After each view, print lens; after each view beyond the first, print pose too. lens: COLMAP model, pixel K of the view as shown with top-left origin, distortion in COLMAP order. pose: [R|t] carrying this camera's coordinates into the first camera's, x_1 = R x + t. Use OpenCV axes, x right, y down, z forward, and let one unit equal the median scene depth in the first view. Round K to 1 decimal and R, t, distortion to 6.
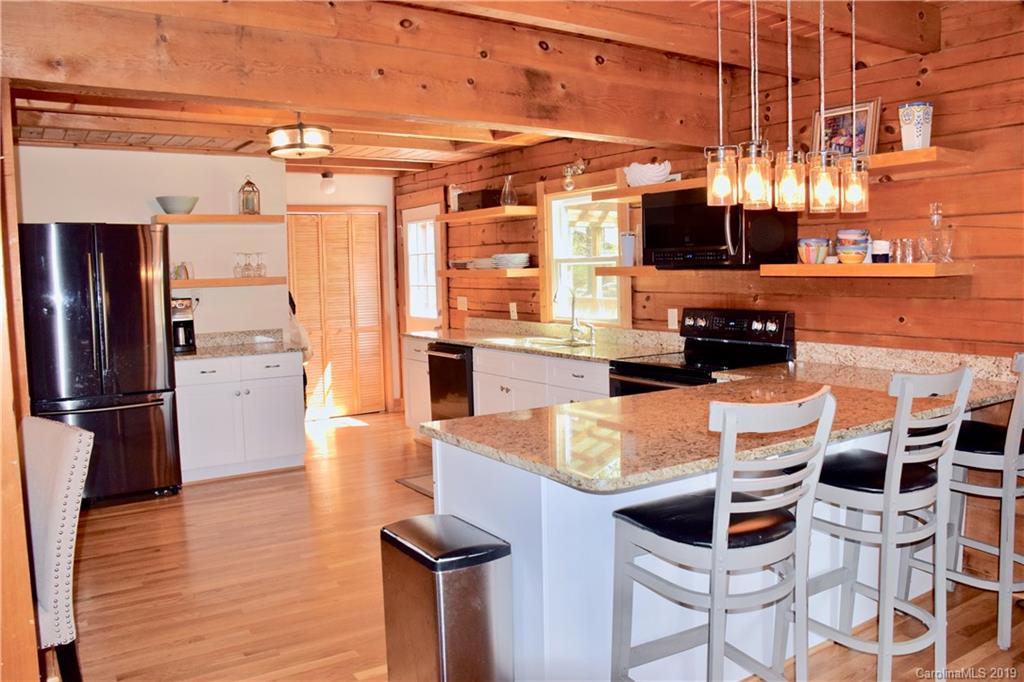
lens RADIAL K [[805.1, 0, 510.0], [0, 805.1, 339.8], [0, 0, 1]] dist [-0.141865, 0.100033]
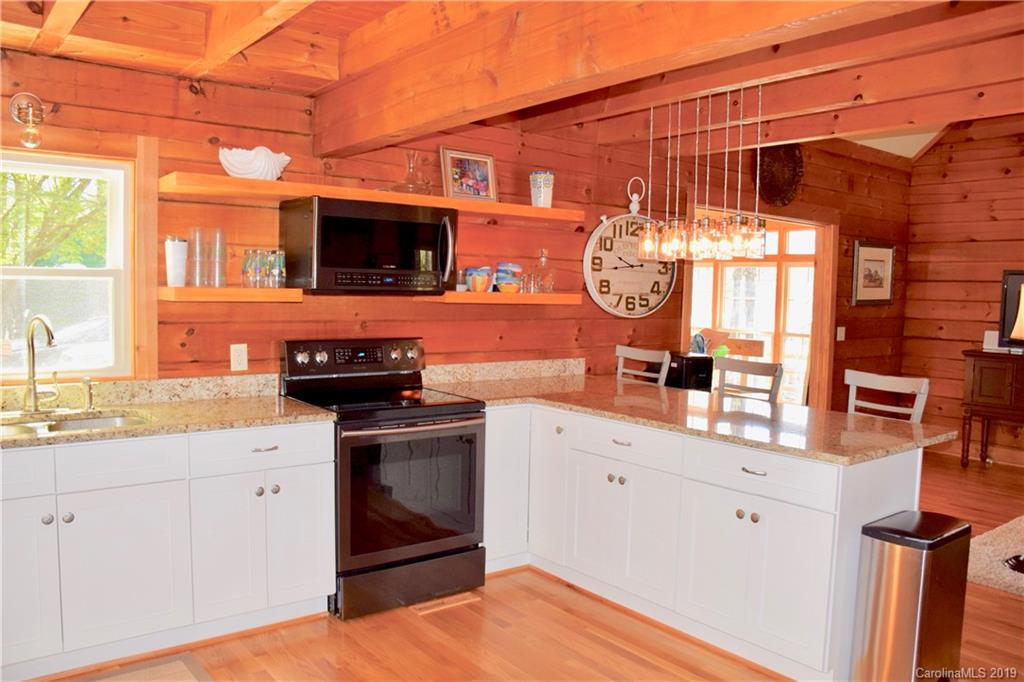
lens RADIAL K [[805.1, 0, 508.6], [0, 805.1, 343.0], [0, 0, 1]] dist [-0.141865, 0.100033]
pose [[-0.086765, -0.052699, 0.994834, -0.582669], [0.063975, 0.996244, 0.058353, -0.069446], [-0.994173, 0.068708, -0.083067, 0.832760]]
